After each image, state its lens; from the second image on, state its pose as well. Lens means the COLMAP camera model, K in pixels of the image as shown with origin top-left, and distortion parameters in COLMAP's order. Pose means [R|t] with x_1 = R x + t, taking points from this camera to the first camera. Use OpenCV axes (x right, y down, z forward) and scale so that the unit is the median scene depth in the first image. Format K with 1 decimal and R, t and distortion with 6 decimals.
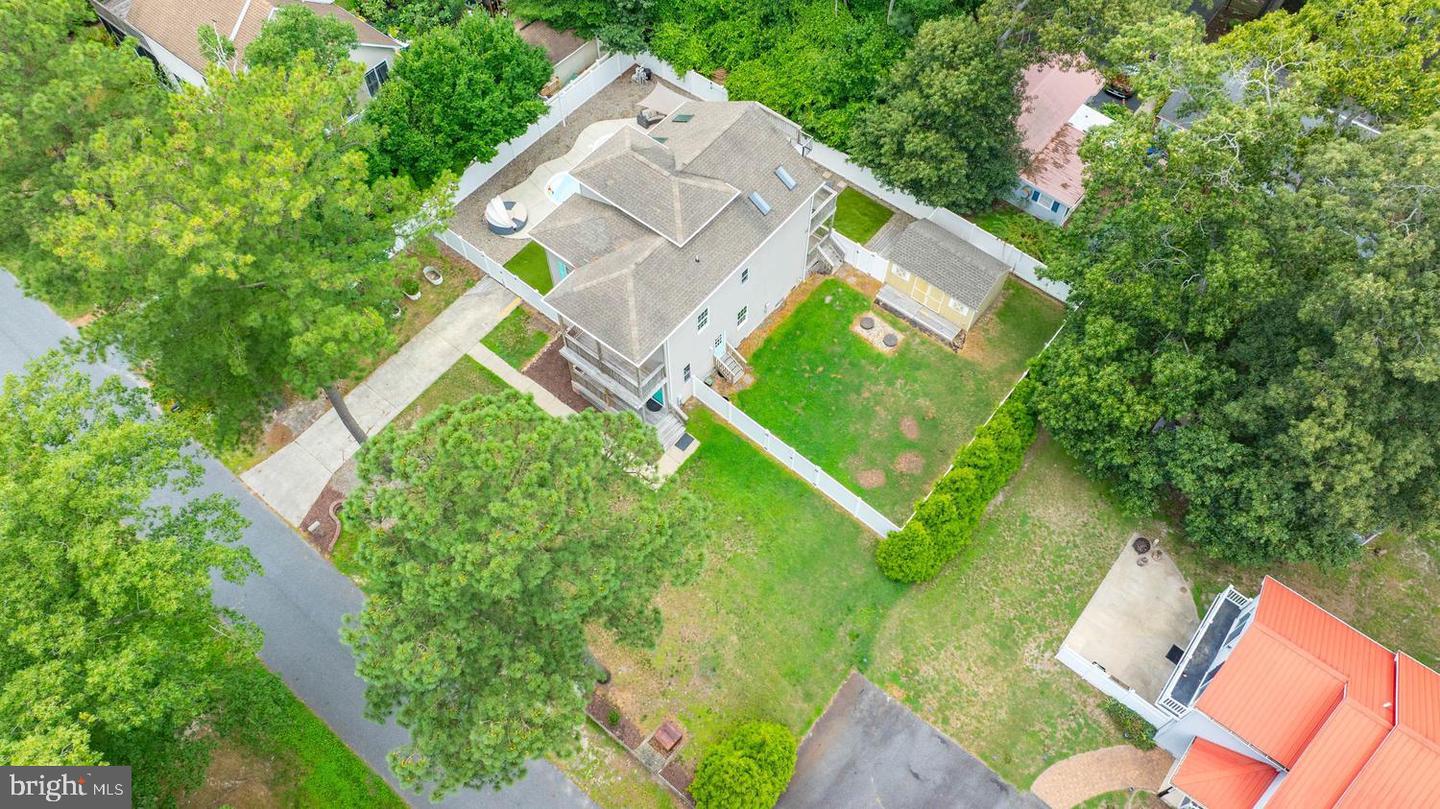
lens RADIAL K [[1029.2, 0, 713.0], [0, 1029.2, 404.0], [0, 0, 1]] dist [-0.005275, -0.000990]
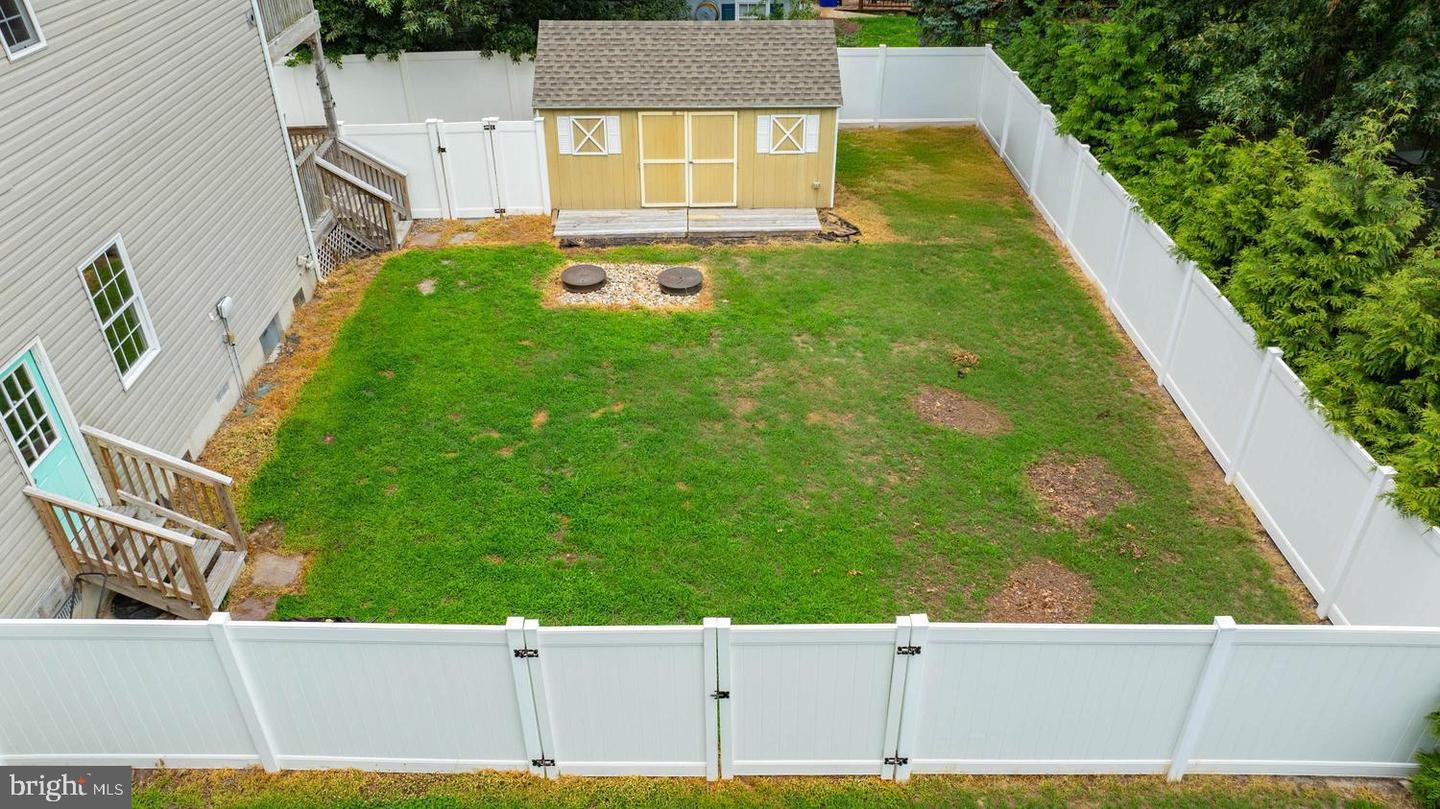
lens RADIAL K [[1018.8, 0, 716.3], [0, 1018.8, 404.2], [0, 0, 1]] dist [-0.012969, -0.000549]
pose [[0.761364, -0.358526, 0.540171, 0.002103], [0.555680, 0.790083, -0.258823, 0.054959], [-0.333985, 0.497220, 0.800766, 0.801778]]
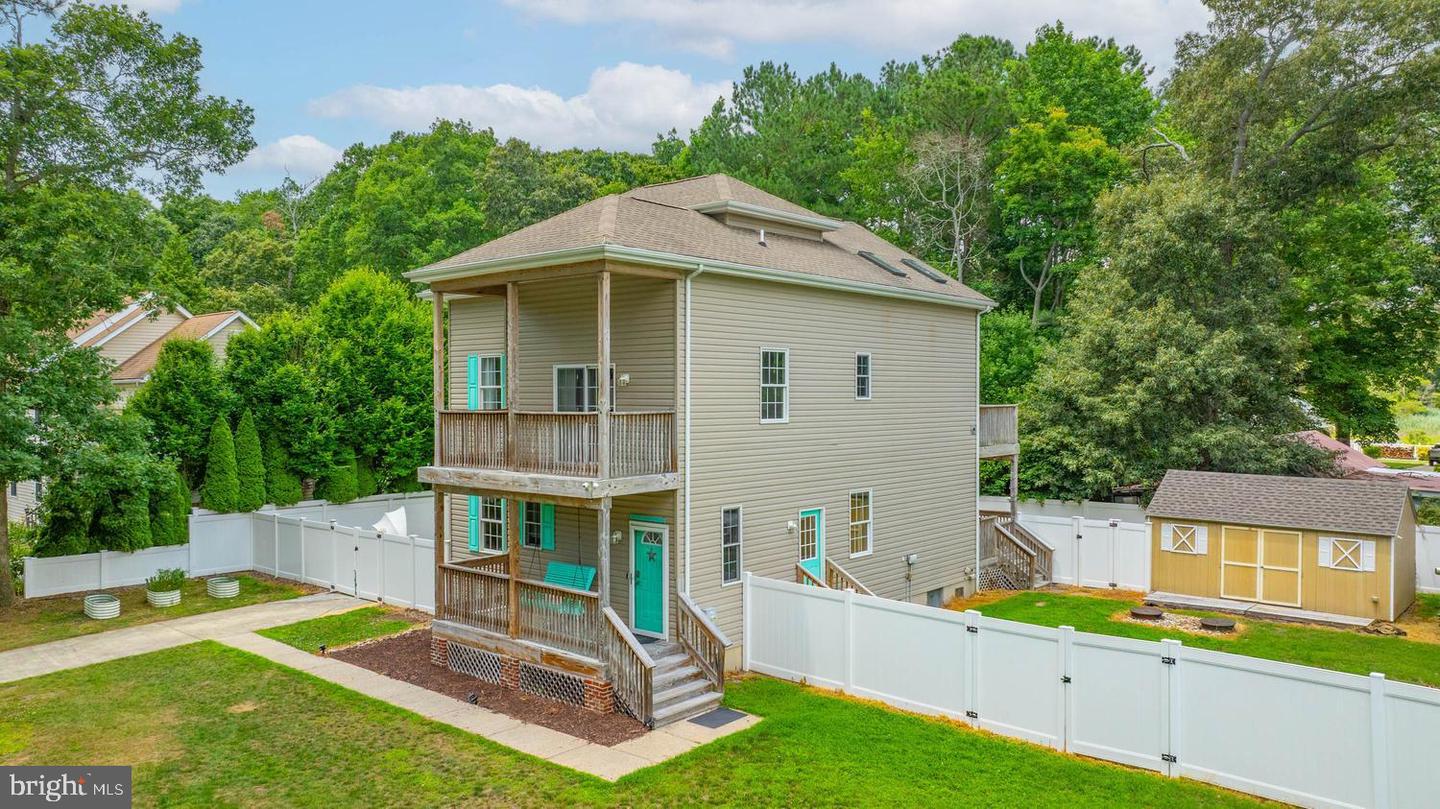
lens RADIAL K [[1015.9, 0, 720.0], [0, 1015.9, 404.5], [0, 0, 1]] dist [-0.015226, -0.002855]
pose [[0.999277, 0.003044, -0.037887, -0.014720], [-0.033749, 0.529591, -0.847581, 0.255857], [0.017485, 0.848247, 0.529311, 0.732633]]
